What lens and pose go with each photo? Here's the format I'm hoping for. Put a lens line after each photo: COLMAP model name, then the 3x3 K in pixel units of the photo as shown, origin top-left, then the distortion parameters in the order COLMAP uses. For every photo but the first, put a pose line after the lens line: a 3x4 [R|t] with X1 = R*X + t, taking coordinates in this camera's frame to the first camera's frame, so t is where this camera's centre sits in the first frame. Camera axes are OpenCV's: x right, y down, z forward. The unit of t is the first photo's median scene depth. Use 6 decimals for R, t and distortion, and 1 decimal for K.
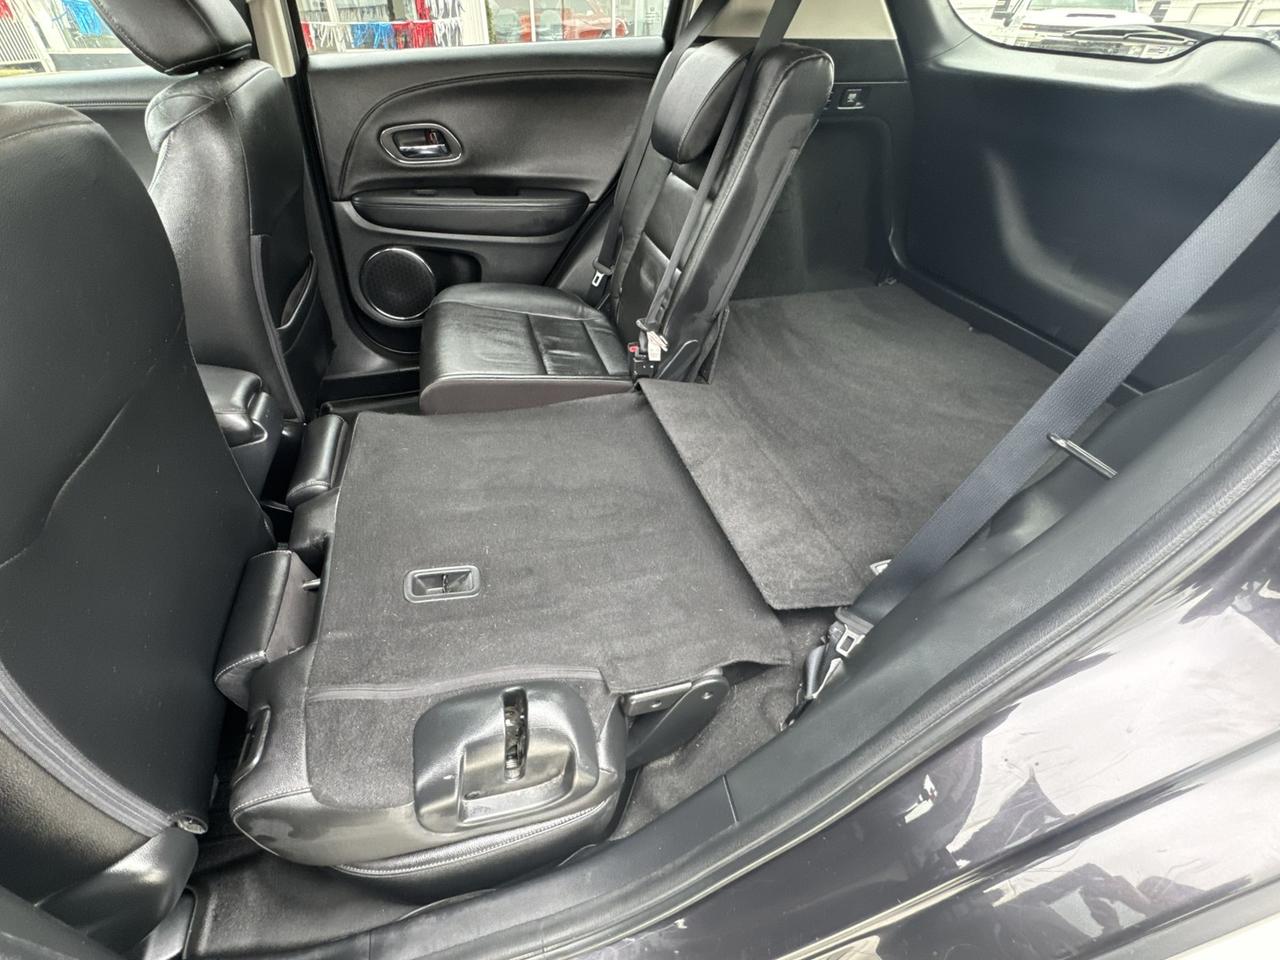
lens RADIAL K [[524.3, 0, 588.6], [0, 524.3, 483.3], [0, 0, 1]] dist [-0.001164, 0.000493]
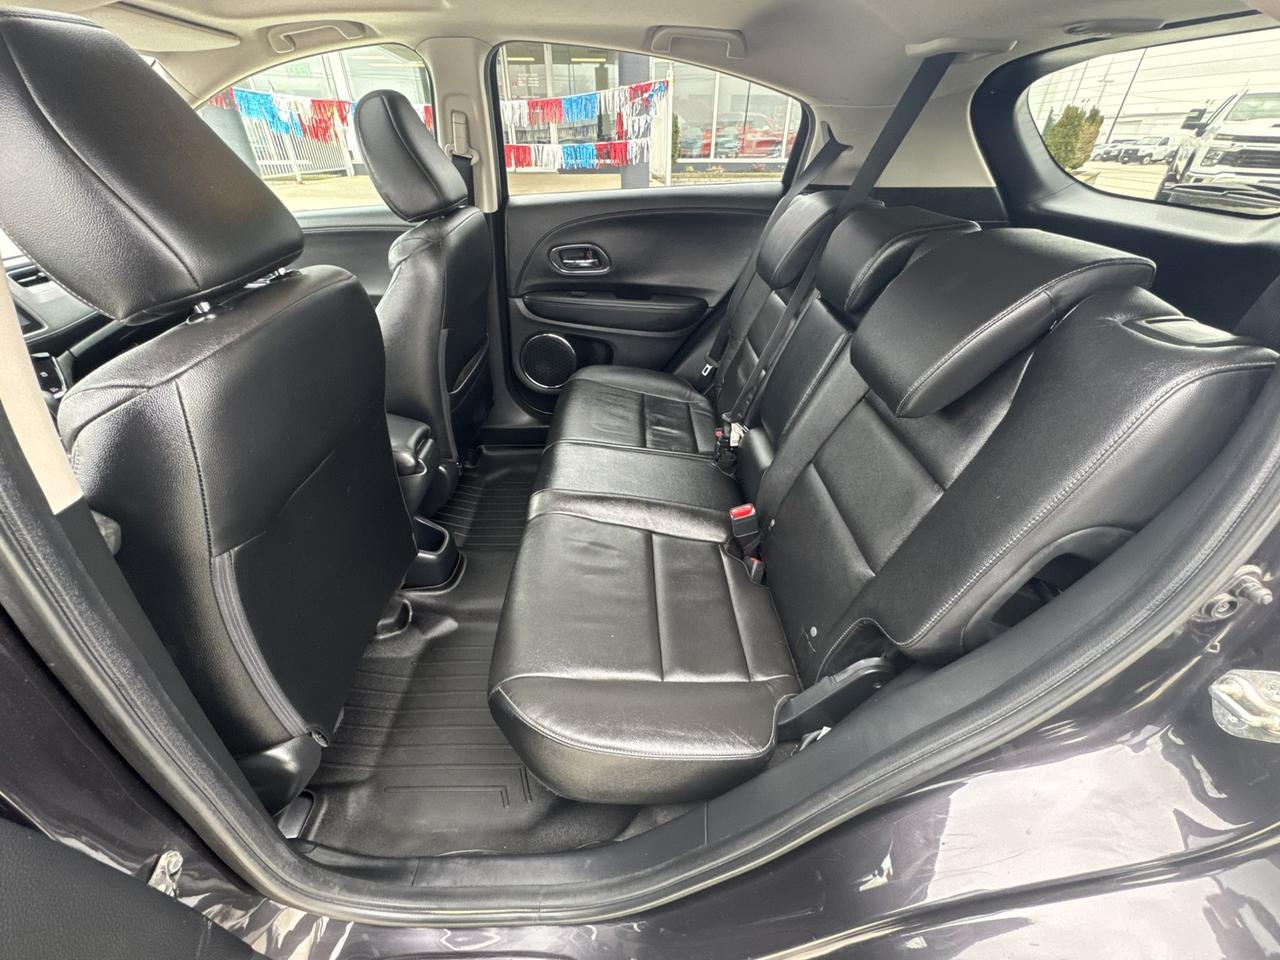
lens RADIAL K [[515.2, 0, 640.0], [0, 515.2, 480.0], [0, 0, 1]] dist [-0.000382, 0.000329]
pose [[0.970454, 0.126277, -0.205606, 0.155761], [-0.145499, 0.986023, -0.081166, -0.030573], [0.192483, 0.108683, 0.975263, -0.150243]]
